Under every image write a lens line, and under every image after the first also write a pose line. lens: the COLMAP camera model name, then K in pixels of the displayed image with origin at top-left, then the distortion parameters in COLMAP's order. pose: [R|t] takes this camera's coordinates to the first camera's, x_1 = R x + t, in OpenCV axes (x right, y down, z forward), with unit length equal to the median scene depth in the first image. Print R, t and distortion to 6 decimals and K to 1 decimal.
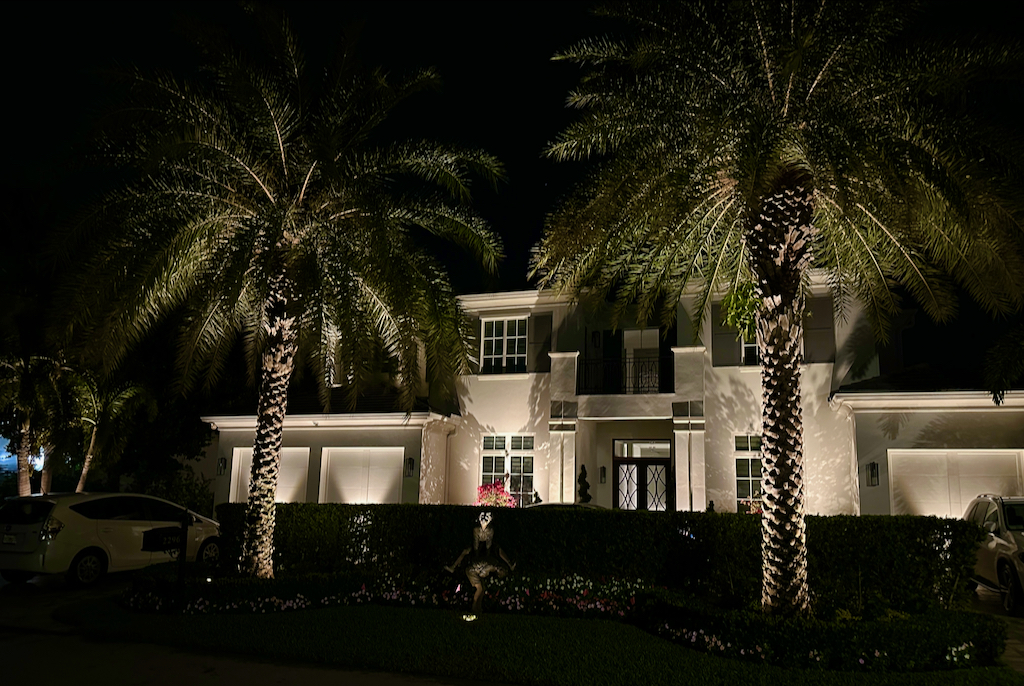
lens RADIAL K [[708.2, 0, 516.0], [0, 708.2, 385.7], [0, 0, 1]] dist [0.064984, -0.000993]
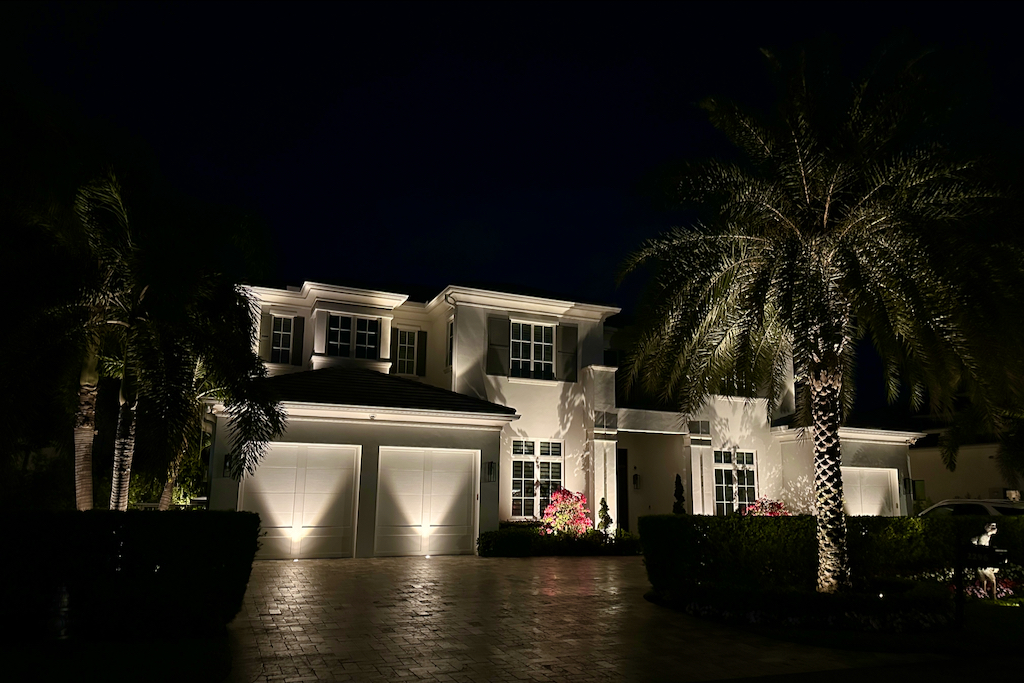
lens RADIAL K [[708.2, 0, 516.0], [0, 708.2, 384.2], [0, 0, 1]] dist [0.064984, -0.000993]
pose [[0.749230, 0.094456, 0.655539, -0.768014], [-0.096990, 0.994755, -0.032481, 0.028828], [-0.655169, -0.039245, 0.754462, 0.295093]]
